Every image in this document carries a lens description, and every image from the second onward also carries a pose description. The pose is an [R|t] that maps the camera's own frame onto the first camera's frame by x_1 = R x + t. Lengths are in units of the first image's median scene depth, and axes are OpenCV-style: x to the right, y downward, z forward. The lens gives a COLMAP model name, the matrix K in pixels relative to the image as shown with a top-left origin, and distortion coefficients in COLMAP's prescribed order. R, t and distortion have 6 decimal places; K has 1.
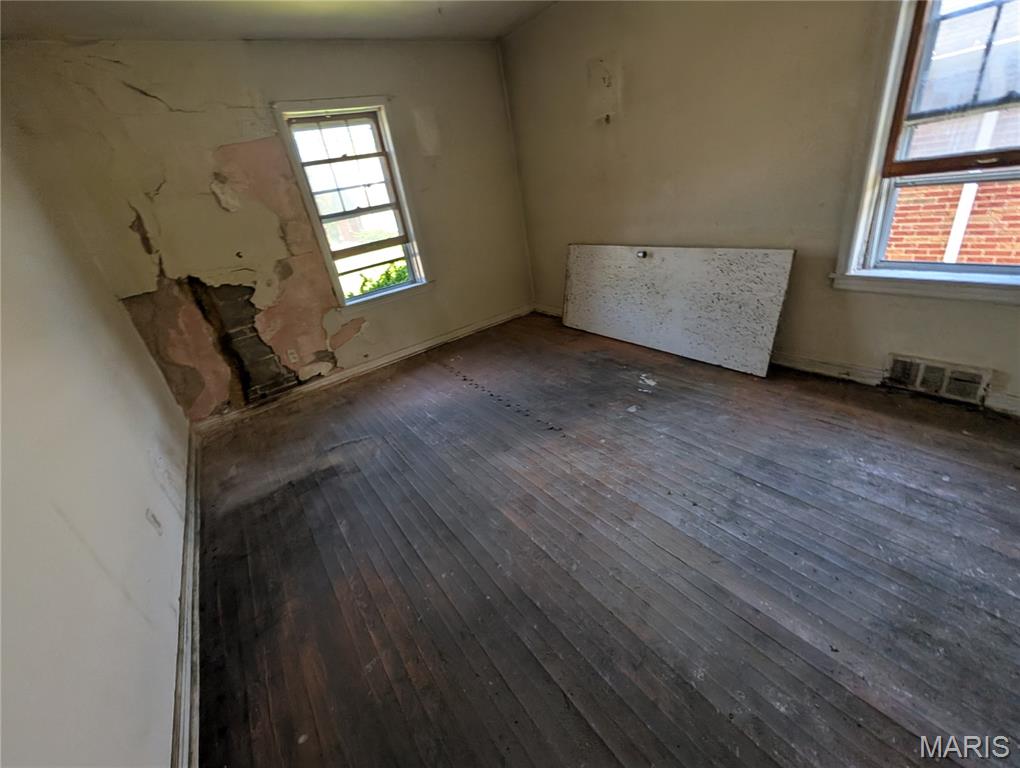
lens RADIAL K [[433.1, 0, 517.6], [0, 433.1, 390.3], [0, 0, 1]] dist [0.011986, 0.000992]
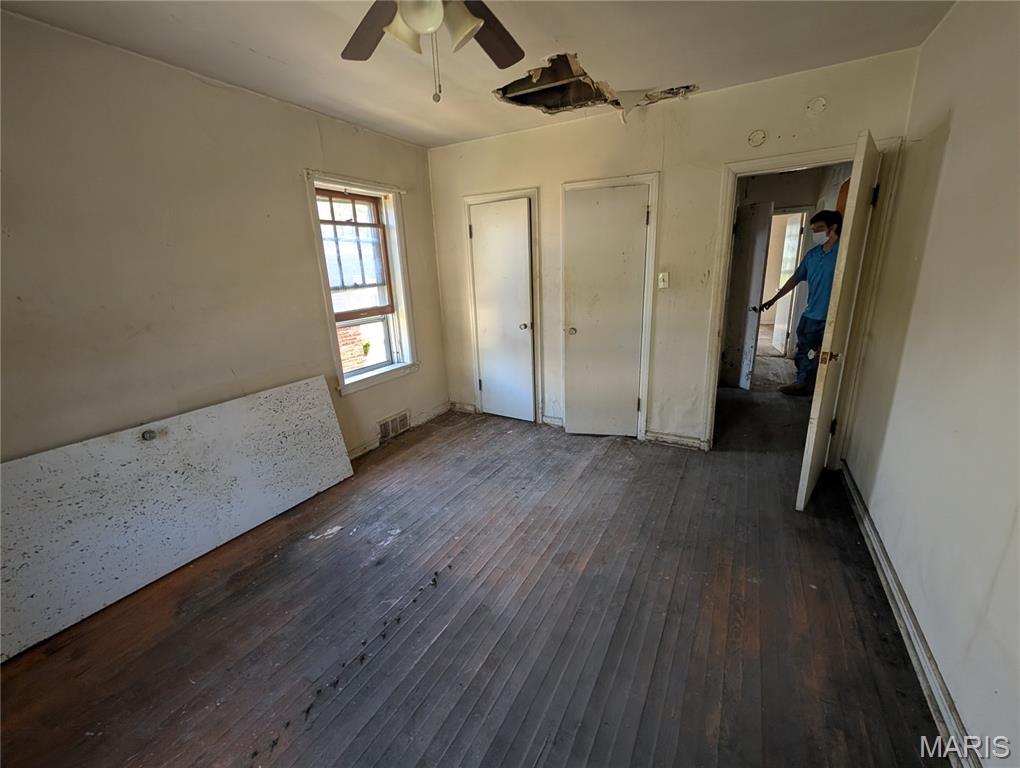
lens RADIAL K [[433.1, 0, 517.6], [0, 433.1, 390.3], [0, 0, 1]] dist [0.011986, 0.000992]
pose [[-0.437092, -0.074585, 0.896319, -0.779650], [0.497573, 0.810115, 0.310055, -0.422050], [-0.749247, 0.581507, -0.316983, 1.073161]]
